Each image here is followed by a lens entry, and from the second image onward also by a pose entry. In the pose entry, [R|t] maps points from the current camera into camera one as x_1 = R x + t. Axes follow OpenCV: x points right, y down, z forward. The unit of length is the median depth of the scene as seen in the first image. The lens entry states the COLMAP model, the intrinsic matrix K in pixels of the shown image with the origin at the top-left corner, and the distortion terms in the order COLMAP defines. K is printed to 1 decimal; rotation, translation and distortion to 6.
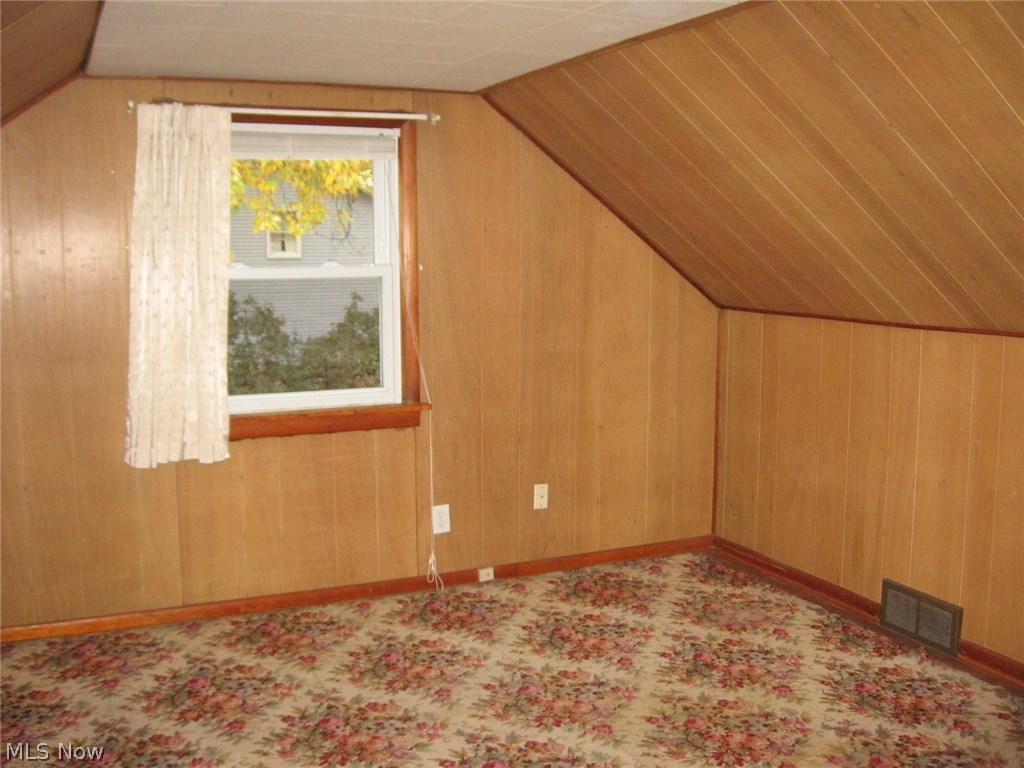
lens RADIAL K [[1059.0, 0, 514.4], [0, 1059.0, 385.6], [0, 0, 1]] dist [-0.100916, 0.000000]
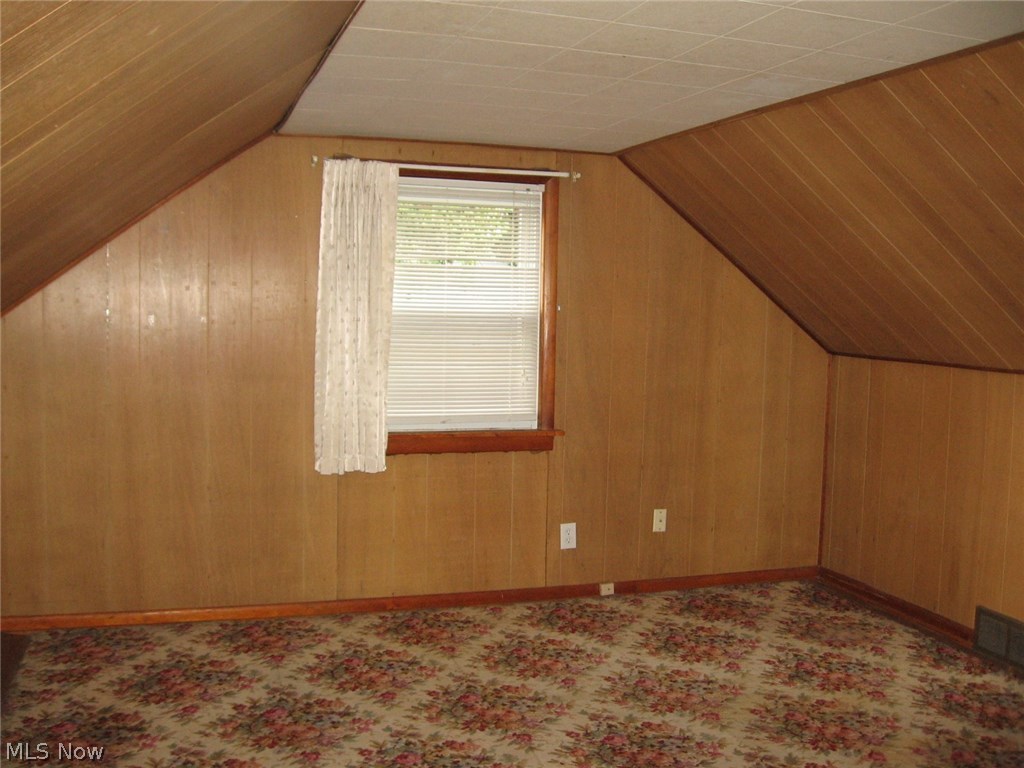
lens RADIAL K [[1059.0, 0, 516.7], [0, 1059.0, 386.5], [0, 0, 1]] dist [-0.100916, 0.000000]
pose [[0.993845, 0.031999, -0.106059, -0.012921], [-0.037499, 0.998031, -0.050283, 0.033305], [0.104241, 0.053951, 0.993088, -0.129726]]
